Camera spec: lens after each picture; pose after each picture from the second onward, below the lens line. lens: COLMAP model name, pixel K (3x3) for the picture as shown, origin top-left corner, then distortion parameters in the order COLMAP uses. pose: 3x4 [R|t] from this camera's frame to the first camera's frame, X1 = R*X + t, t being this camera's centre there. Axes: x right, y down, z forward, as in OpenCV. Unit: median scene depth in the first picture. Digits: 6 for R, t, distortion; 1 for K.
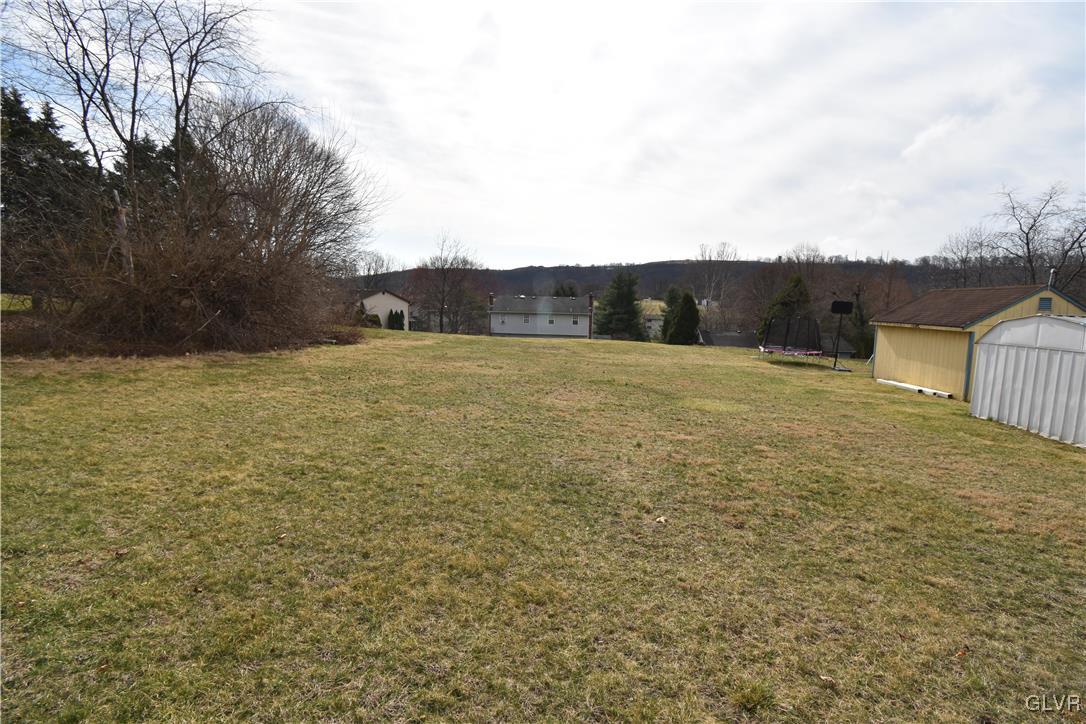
lens RADIAL K [[479.3, 0, 543.0], [0, 479.3, 362.0], [0, 0, 1]] dist [0.034628, -0.032681]
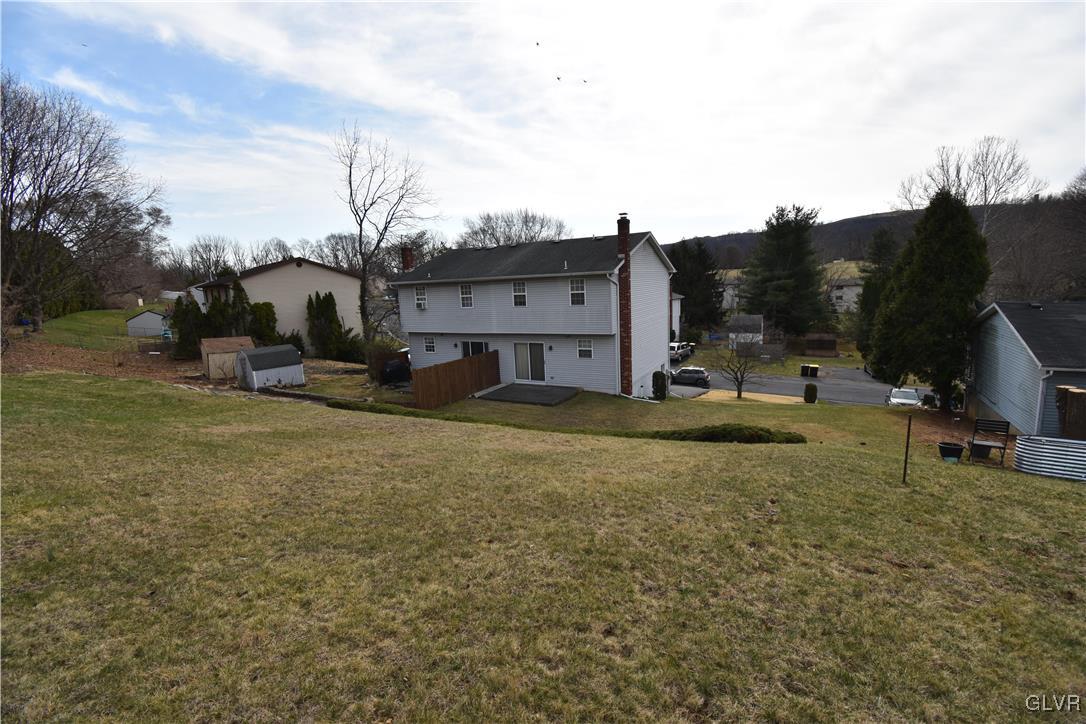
lens RADIAL K [[479.3, 0, 543.0], [0, 479.3, 362.0], [0, 0, 1]] dist [0.034628, -0.032681]
pose [[0.943835, -0.005310, -0.330376, 0.075620], [0.019389, 0.999038, 0.039334, -0.023967], [0.329849, -0.043530, 0.943030, 0.309945]]
